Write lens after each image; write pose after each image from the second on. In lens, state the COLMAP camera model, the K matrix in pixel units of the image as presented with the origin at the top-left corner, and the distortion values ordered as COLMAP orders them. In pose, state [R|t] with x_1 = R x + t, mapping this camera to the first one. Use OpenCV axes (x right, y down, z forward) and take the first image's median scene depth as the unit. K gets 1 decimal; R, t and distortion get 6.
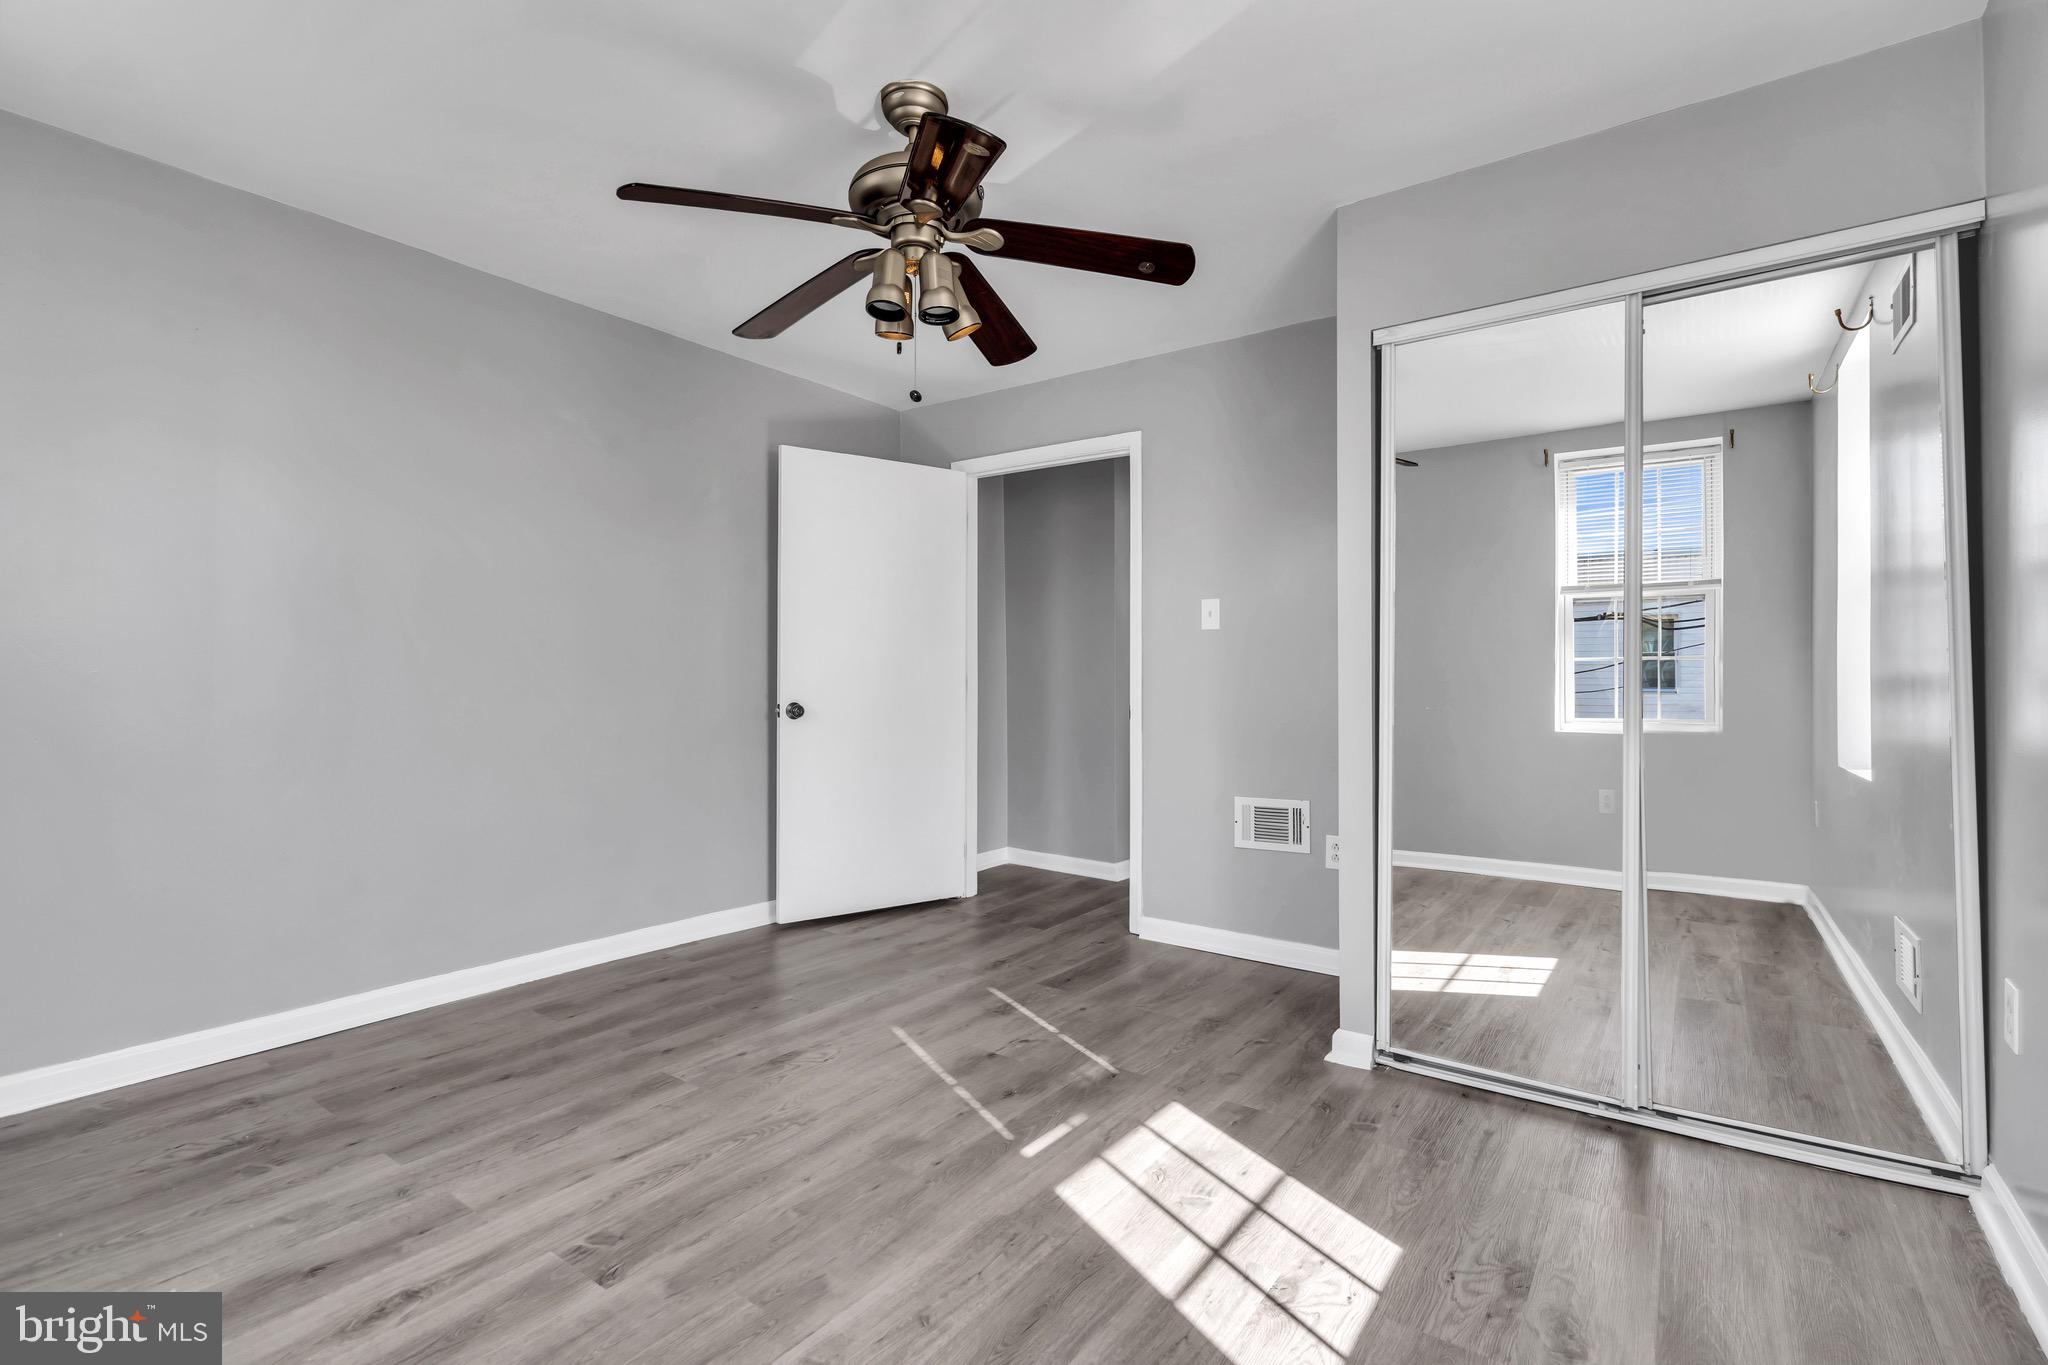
lens RADIAL K [[926.7, 0, 1027.4], [0, 926.7, 685.1], [0, 0, 1]] dist [-0.003607, 0.000607]
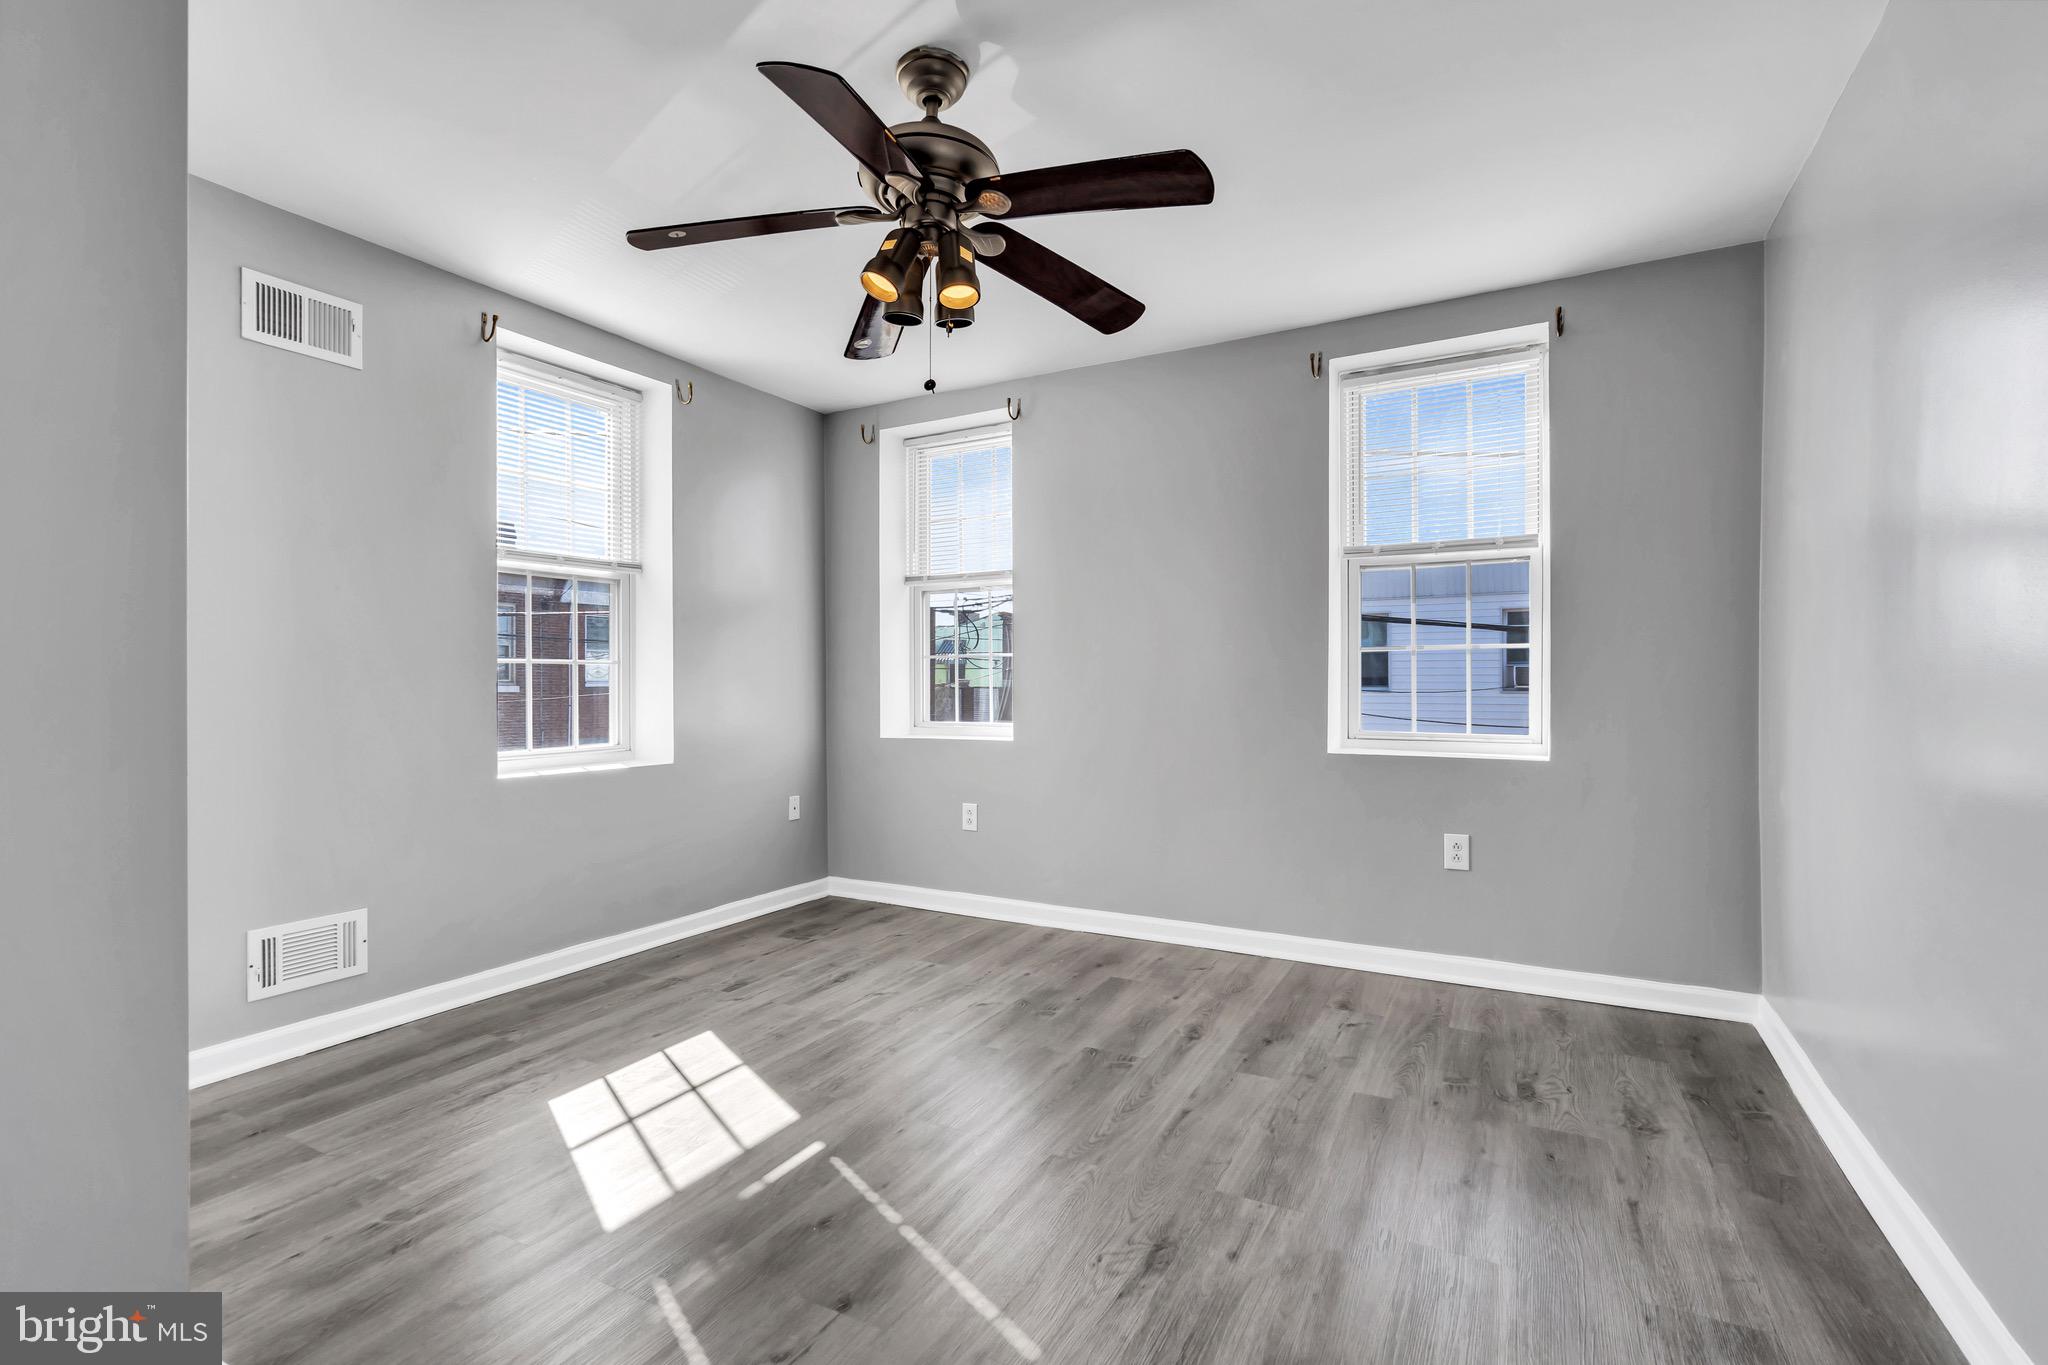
lens RADIAL K [[926.7, 0, 1027.4], [0, 926.7, 685.1], [0, 0, 1]] dist [-0.003607, 0.000607]
pose [[-0.990223, -0.005130, -0.139401, -0.083470], [-0.005347, 0.999985, 0.001182, -0.006332], [0.139393, 0.001916, -0.990235, 2.035228]]
